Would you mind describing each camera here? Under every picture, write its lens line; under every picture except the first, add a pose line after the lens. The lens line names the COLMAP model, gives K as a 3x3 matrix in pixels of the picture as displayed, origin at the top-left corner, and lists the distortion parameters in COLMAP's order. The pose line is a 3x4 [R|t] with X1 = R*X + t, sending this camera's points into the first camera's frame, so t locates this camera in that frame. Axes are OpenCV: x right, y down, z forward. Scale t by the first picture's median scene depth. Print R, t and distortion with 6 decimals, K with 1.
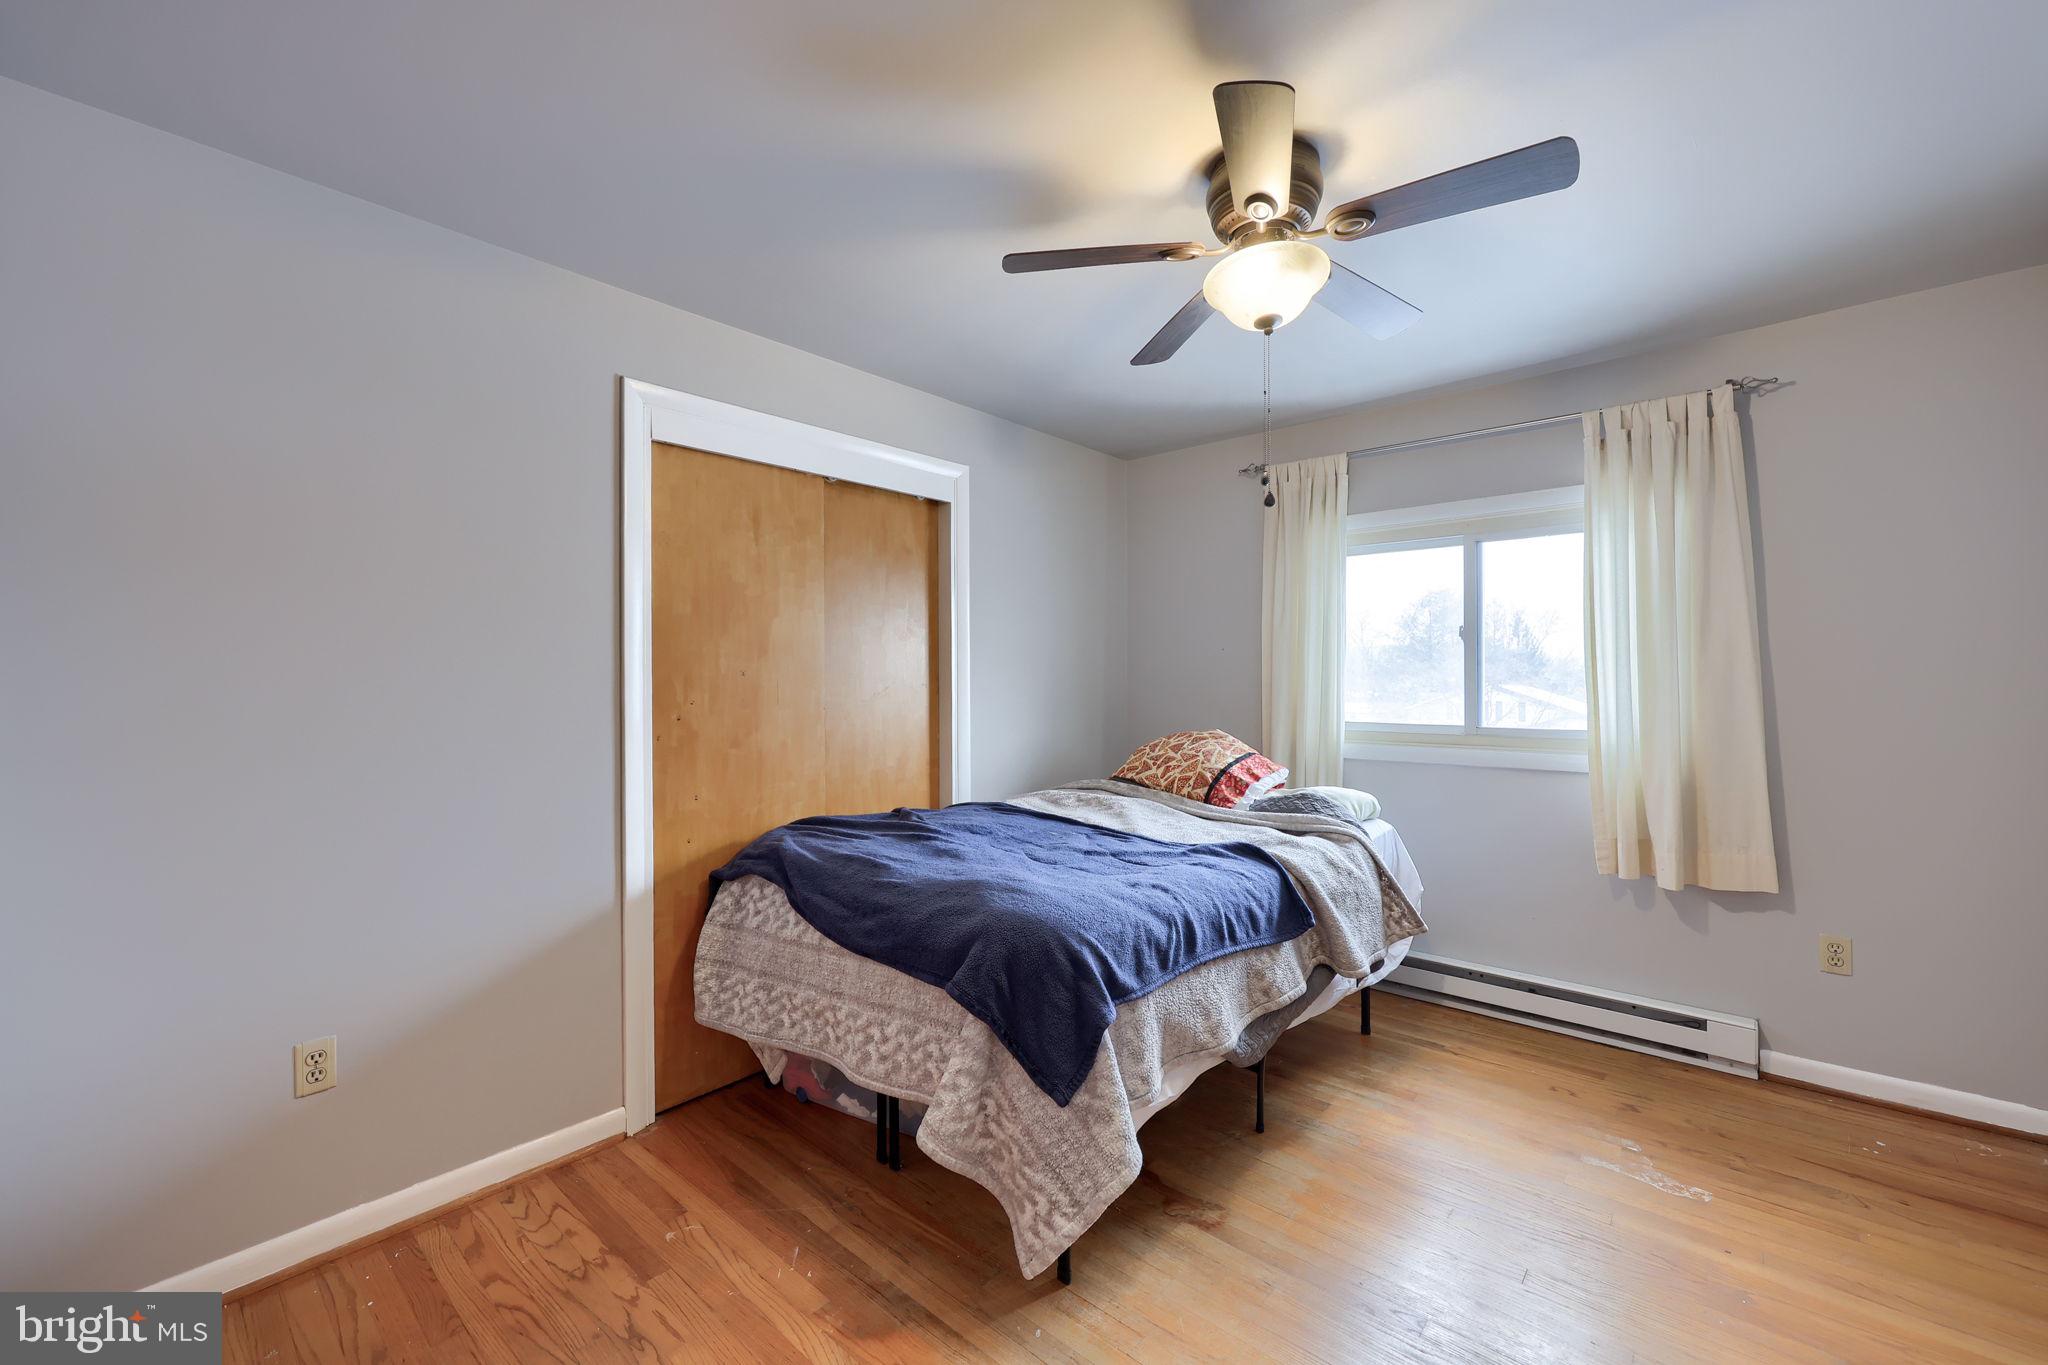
lens RADIAL K [[839.2, 0, 1024.8], [0, 839.2, 674.4], [0, 0, 1]] dist [0.000701, -0.000057]
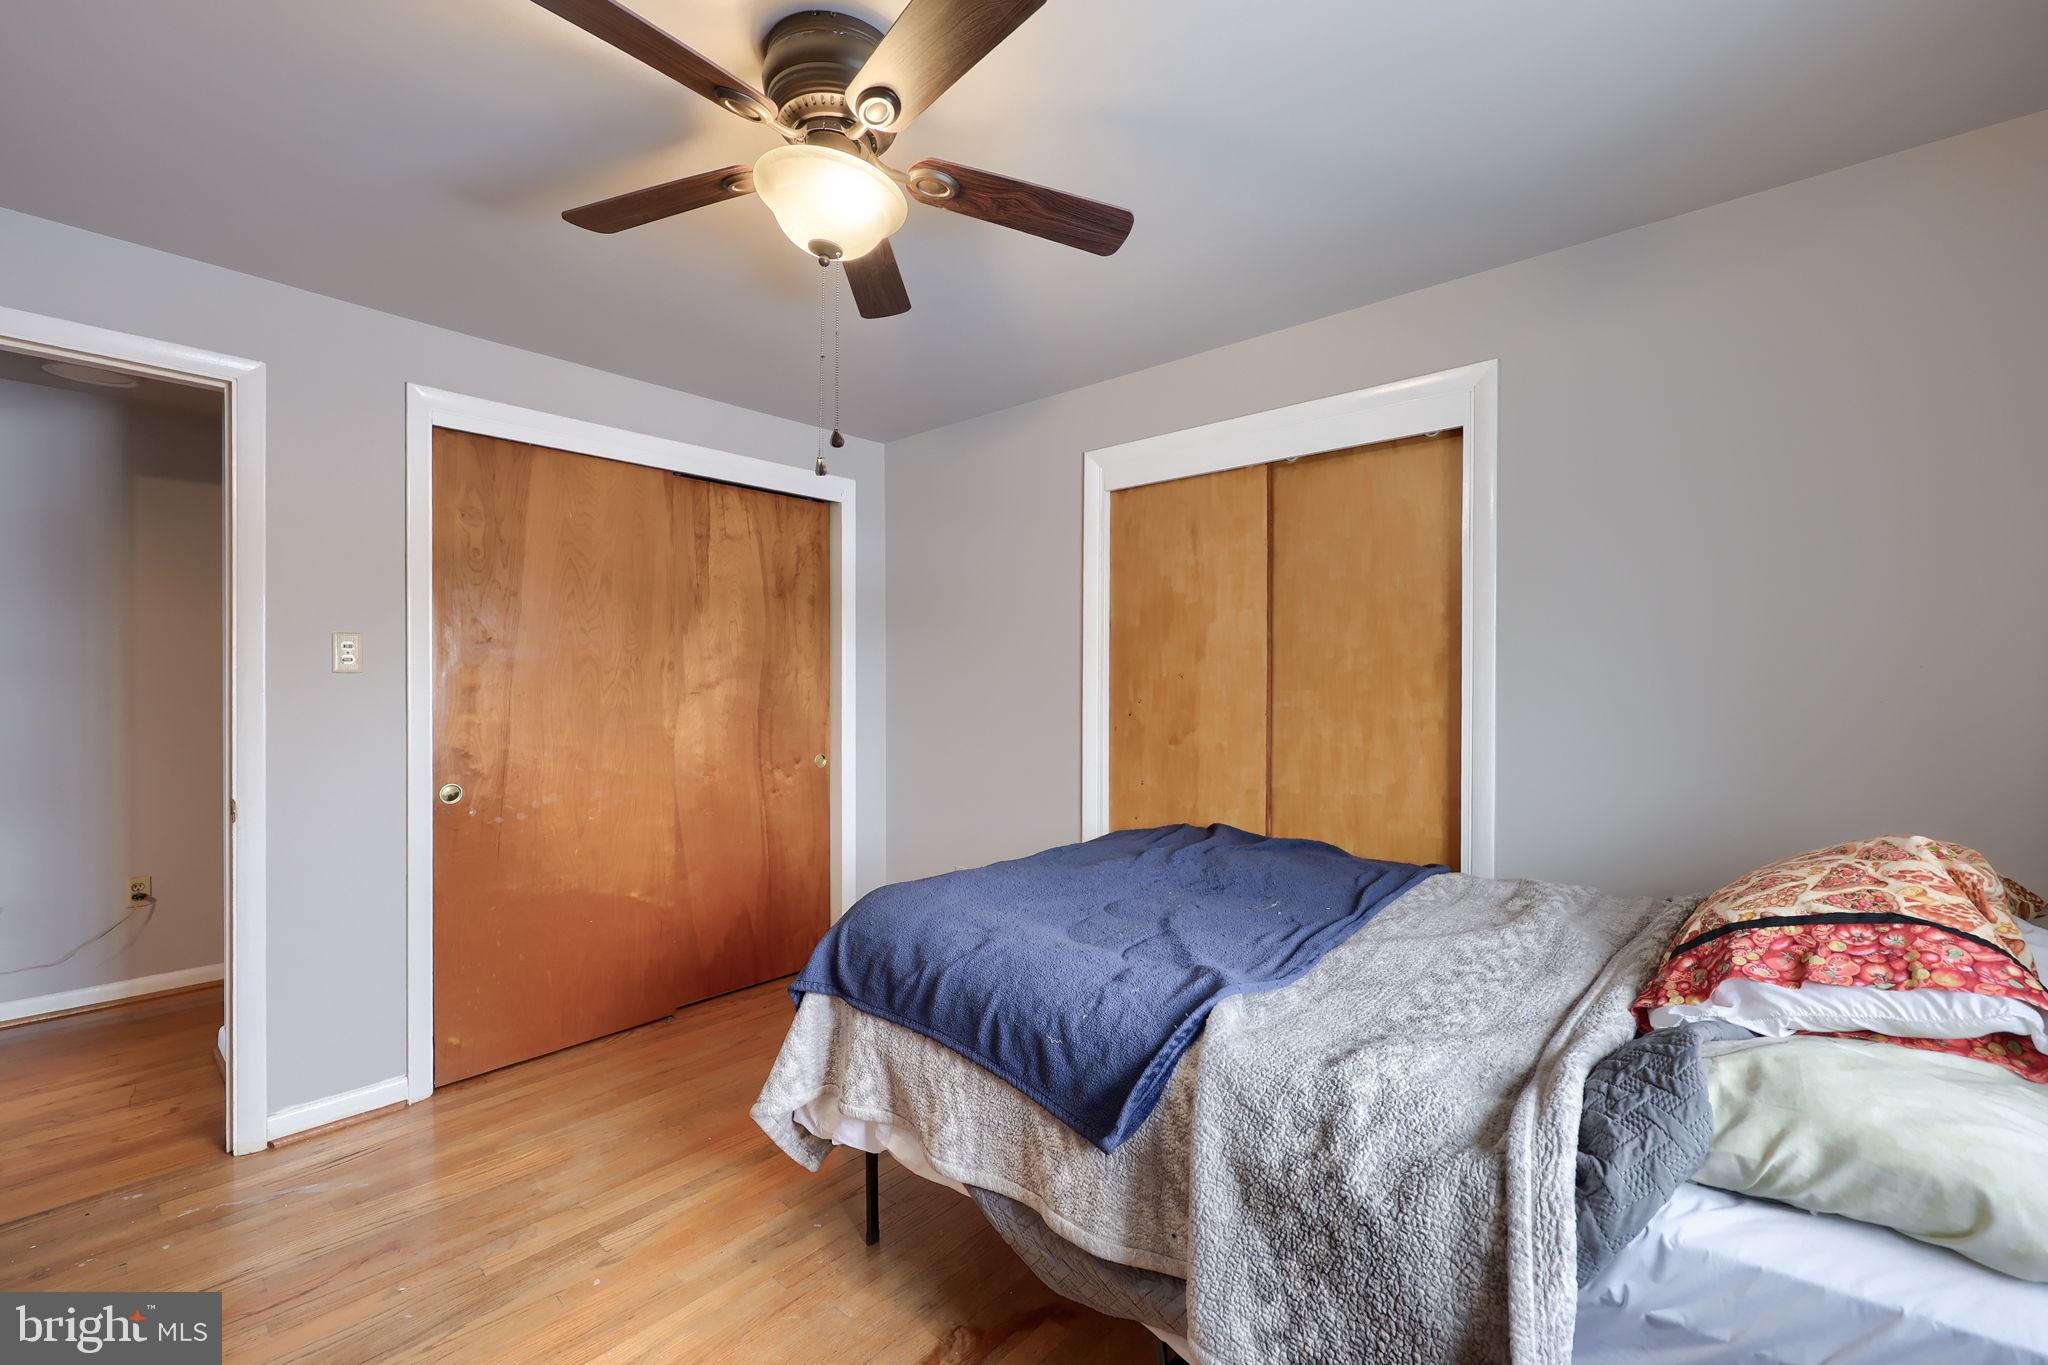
lens RADIAL K [[839.2, 0, 1025.0], [0, 839.2, 681.1], [0, 0, 1]] dist [0.000701, -0.000057]
pose [[-0.007683, 0.007947, -0.999939, 0.778670], [0.002132, 0.999966, 0.007931, -0.004411], [0.999968, -0.002071, -0.007700, 0.841005]]
